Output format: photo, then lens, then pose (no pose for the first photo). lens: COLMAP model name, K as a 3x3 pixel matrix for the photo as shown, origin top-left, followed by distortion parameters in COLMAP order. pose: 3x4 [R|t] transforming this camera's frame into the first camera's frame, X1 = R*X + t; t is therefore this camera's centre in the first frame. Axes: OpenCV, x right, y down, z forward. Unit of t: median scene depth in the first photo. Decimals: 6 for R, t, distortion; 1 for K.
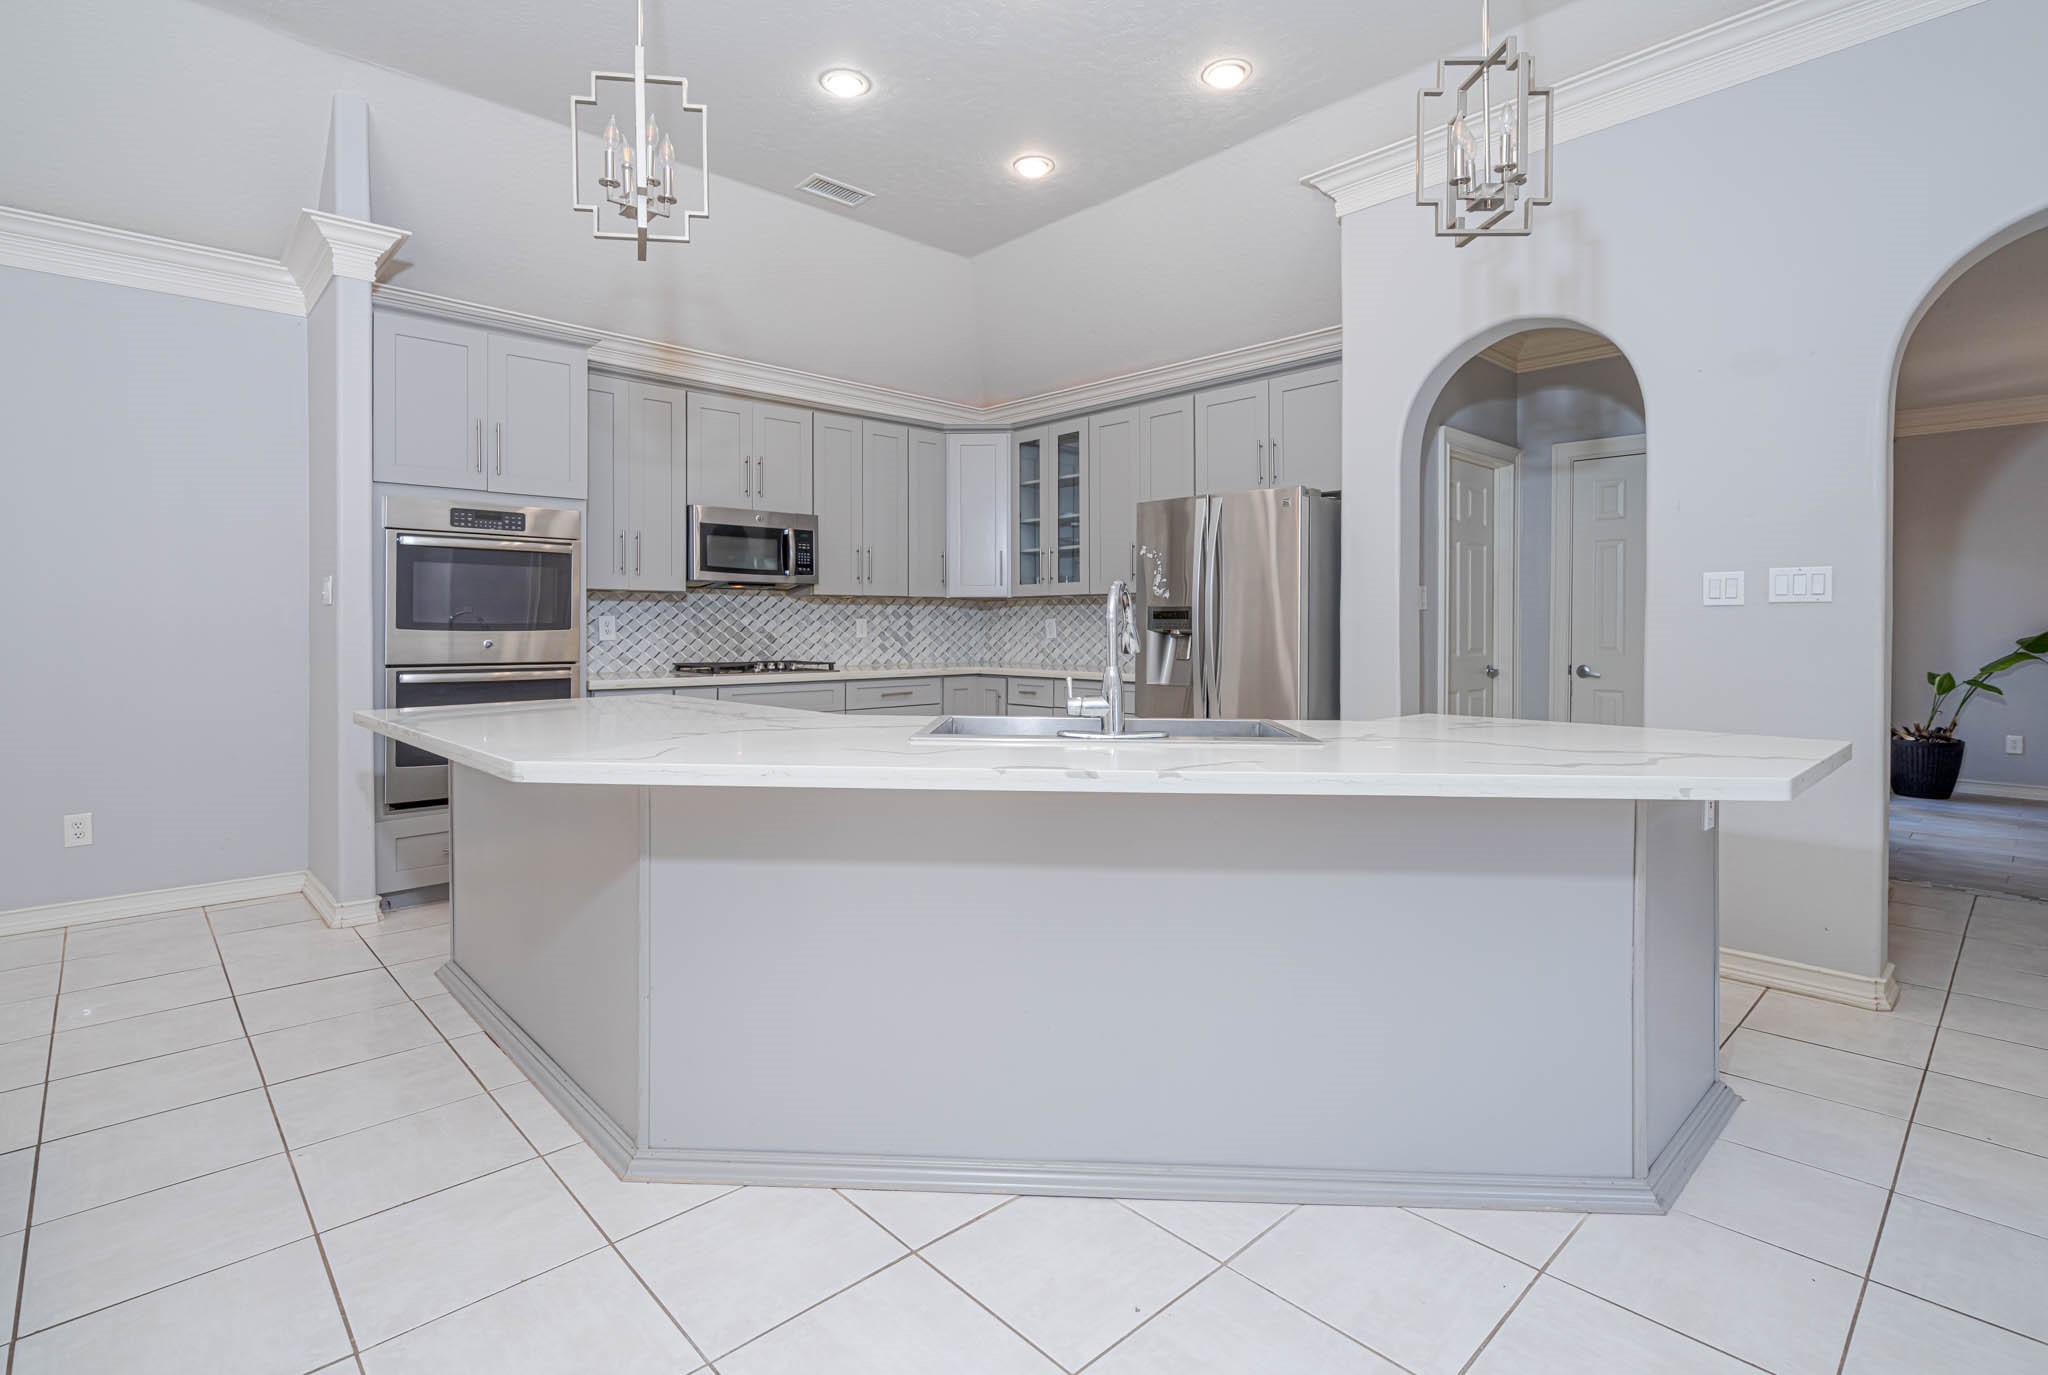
lens RADIAL K [[974.0, 0, 1025.4], [0, 974.0, 659.6], [0, 0, 1]] dist [0.001546, -0.000511]
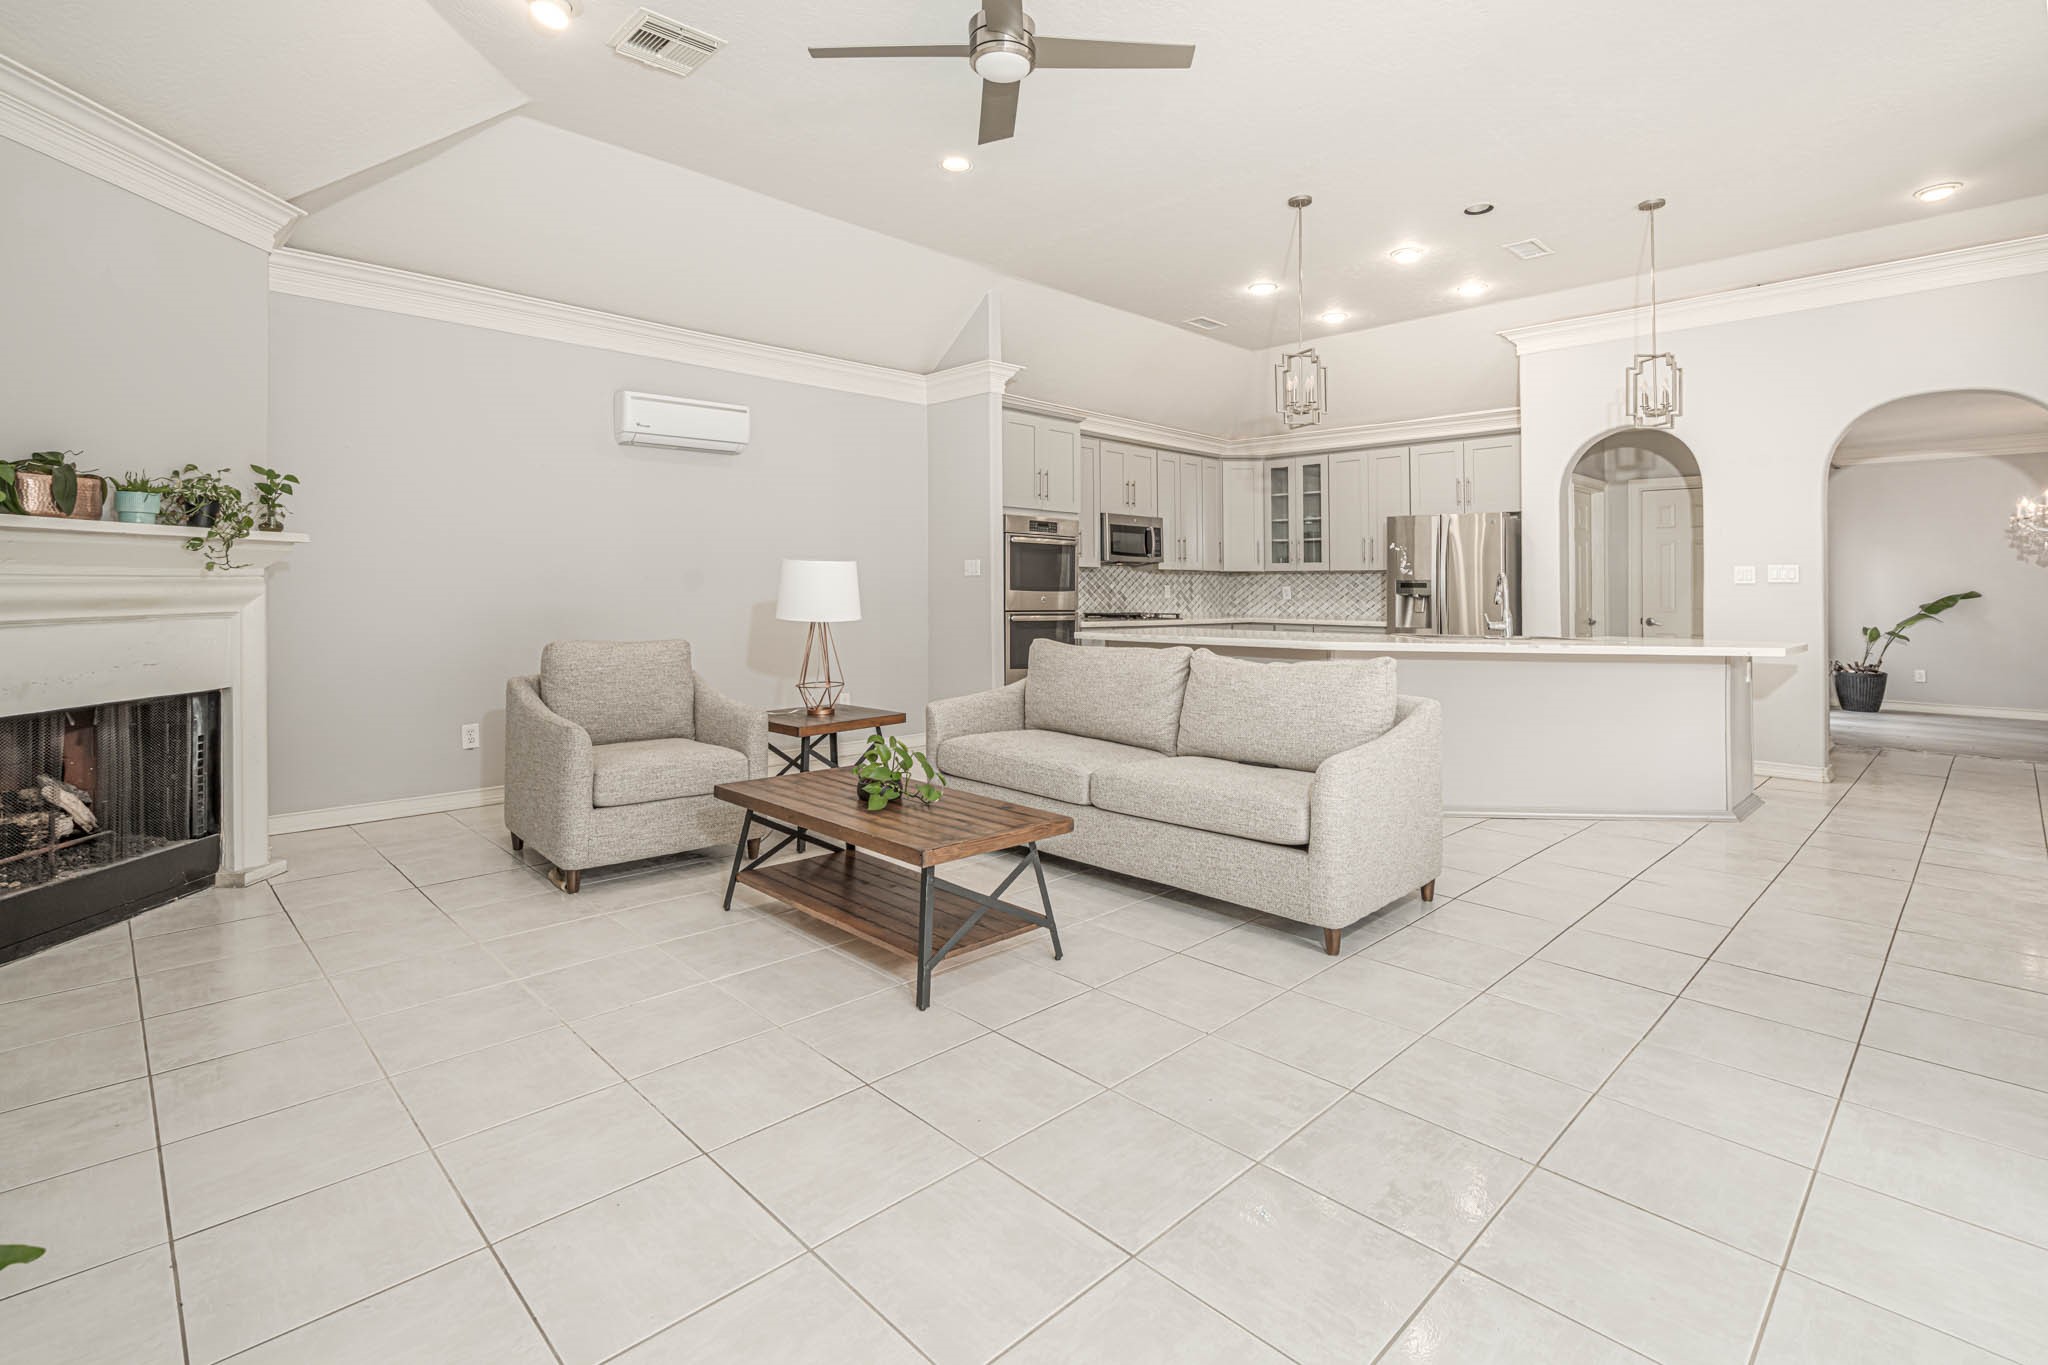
lens RADIAL K [[951.0, 0, 1021.4], [0, 951.0, 588.5], [0, 0, 1]] dist [-0.014749, 0.000713]
pose [[0.999776, 0.007837, 0.019681, -0.449396], [-0.007136, 0.999346, -0.035441, 0.017691], [-0.019946, 0.035293, 0.999178, -0.477478]]
